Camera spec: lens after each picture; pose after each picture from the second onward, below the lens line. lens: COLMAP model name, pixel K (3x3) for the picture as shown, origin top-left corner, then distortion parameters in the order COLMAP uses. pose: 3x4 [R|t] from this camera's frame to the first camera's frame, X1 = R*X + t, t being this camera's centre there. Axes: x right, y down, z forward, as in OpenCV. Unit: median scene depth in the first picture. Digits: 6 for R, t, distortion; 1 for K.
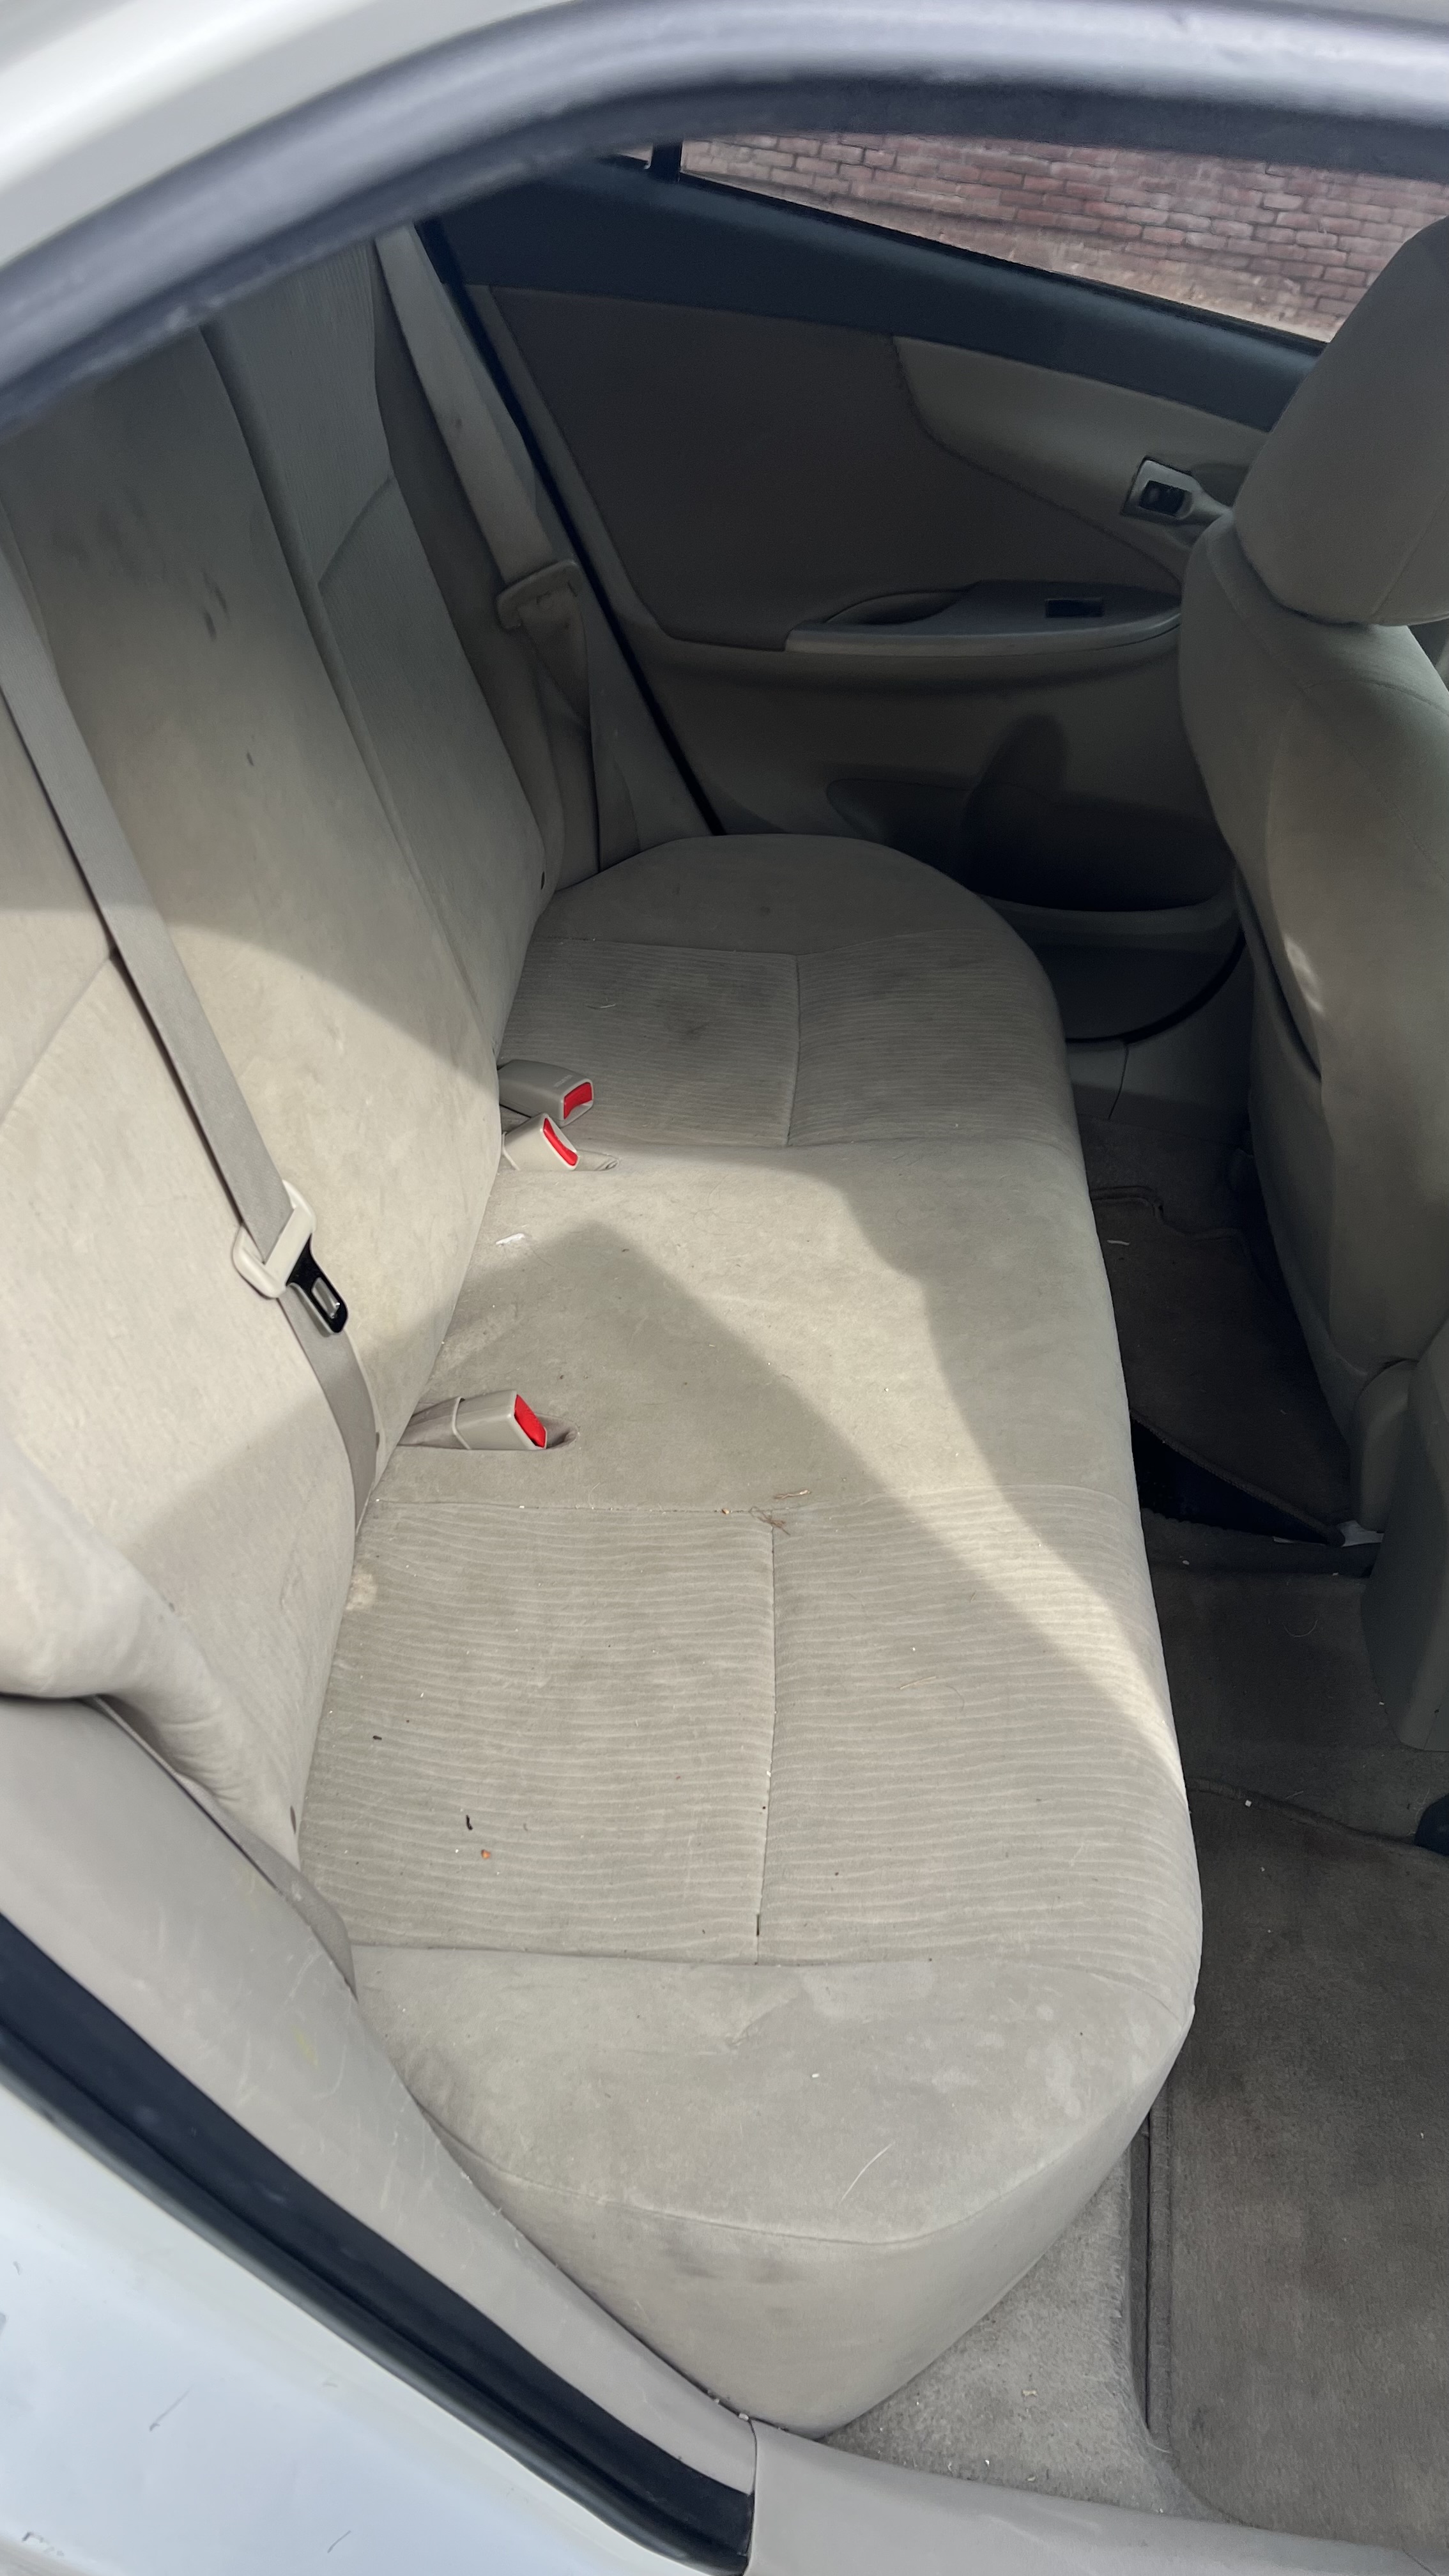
lens RADIAL K [[1946.8, 0, 709.8], [0, 1946.8, 1307.8], [0, 0, 1]] dist [0.061526, -0.049934]
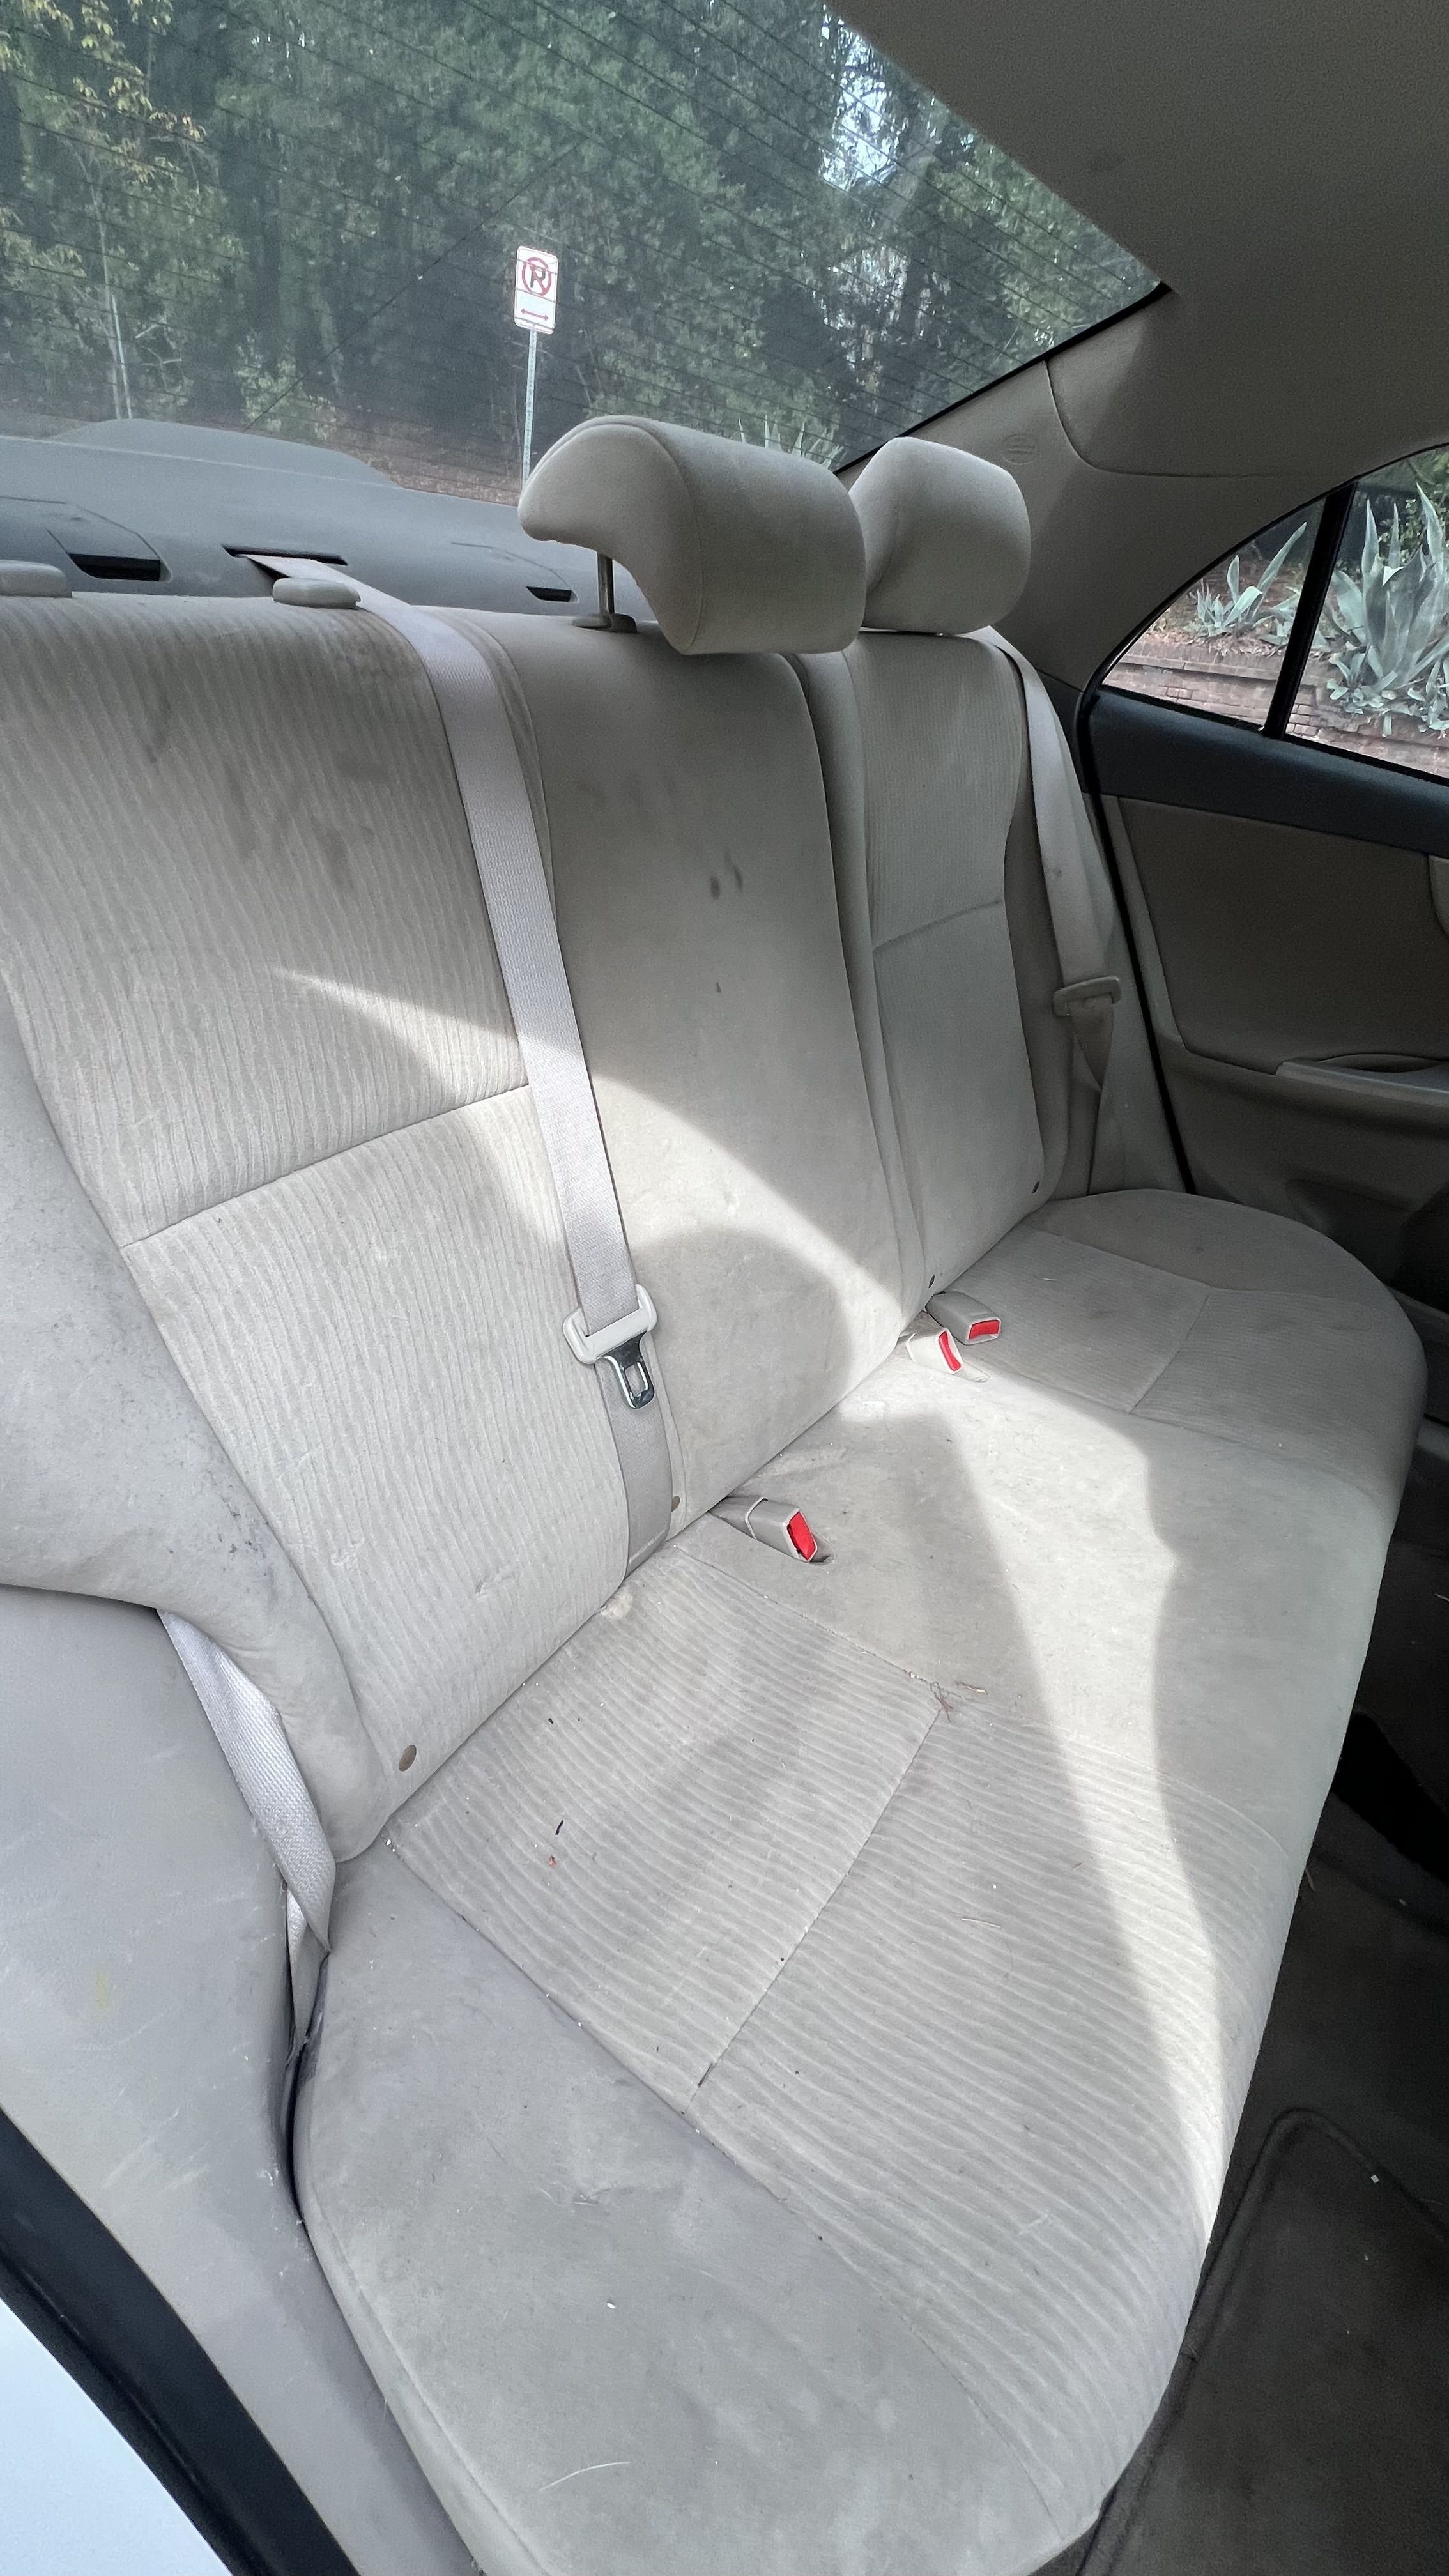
lens RADIAL K [[1024.9, 0, 714.9], [0, 1024.9, 1285.6], [0, 0, 1]] dist [-0.009446, 0.002383]
pose [[0.830981, 0.280392, -0.480469, 0.148054], [-0.346515, 0.936560, -0.052747, -0.043421], [0.435199, 0.210321, 0.875424, 0.380827]]
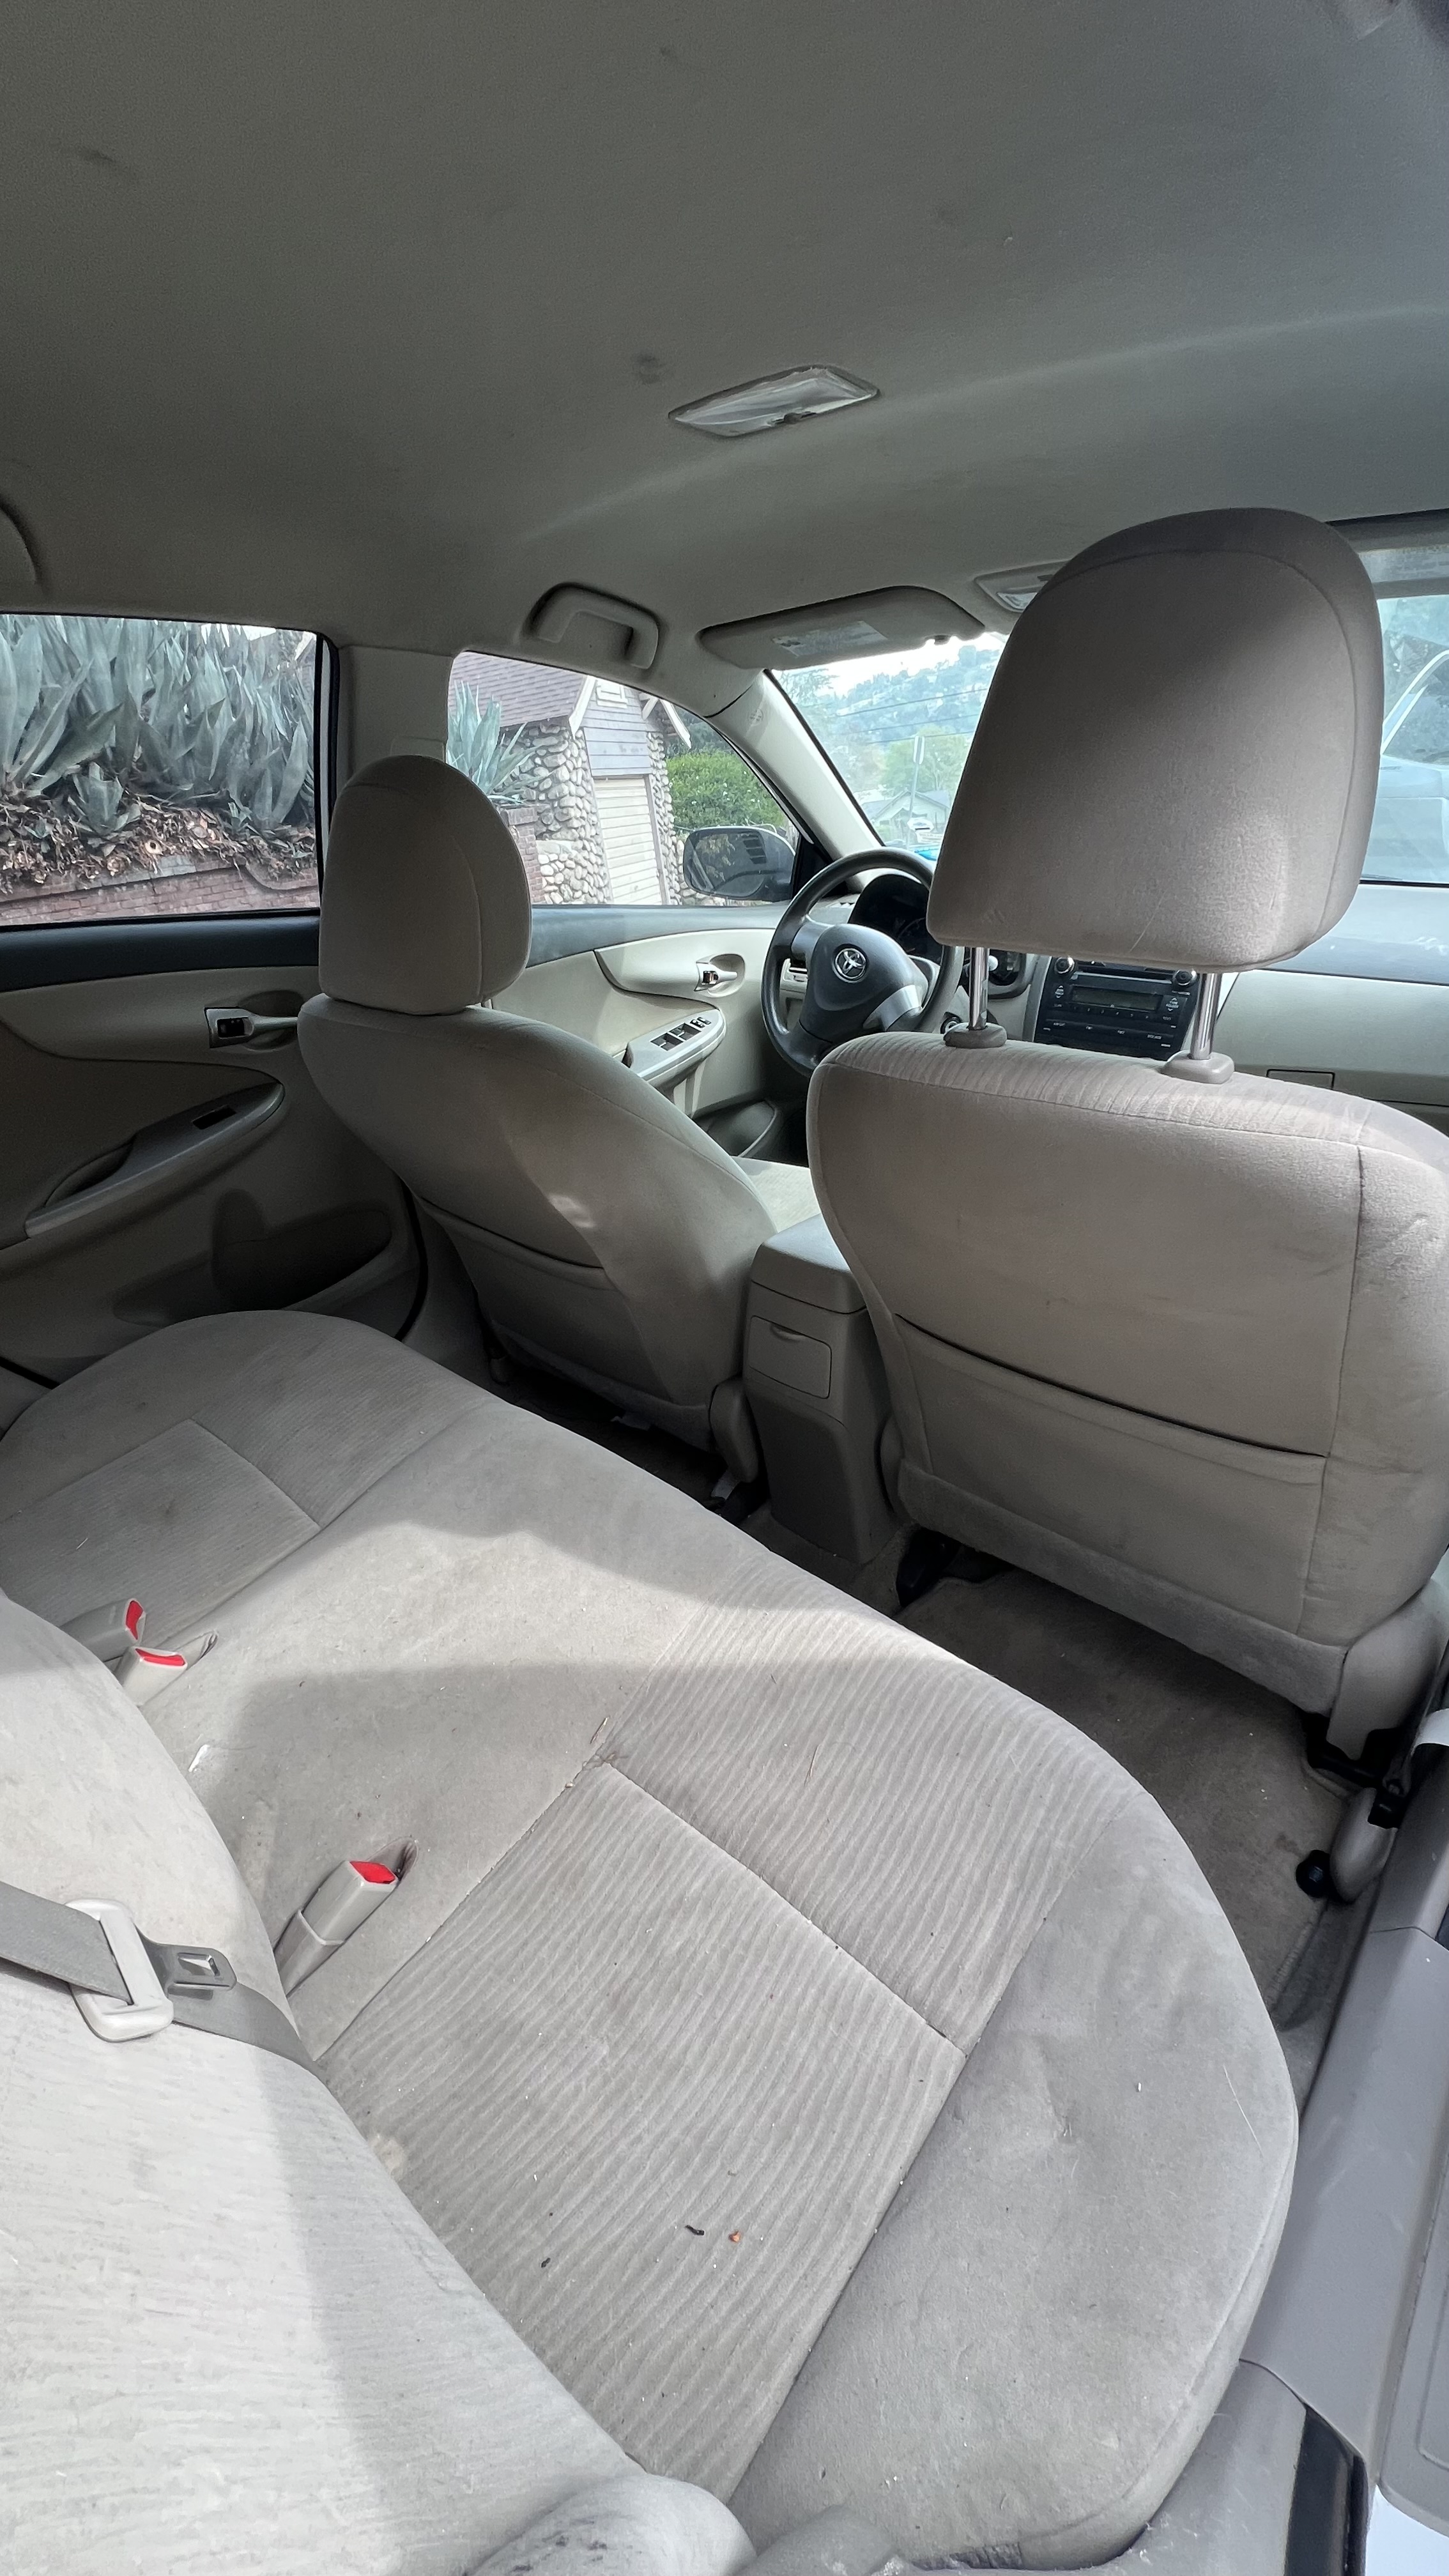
lens RADIAL K [[1024.9, 0, 729.3], [0, 1024.9, 1285.6], [0, 0, 1]] dist [-0.009446, 0.002383]
pose [[0.604566, -0.512839, 0.609505, -0.163038], [0.605403, 0.793109, 0.066827, -0.122640], [-0.517675, 0.328594, 0.789961, 0.389347]]
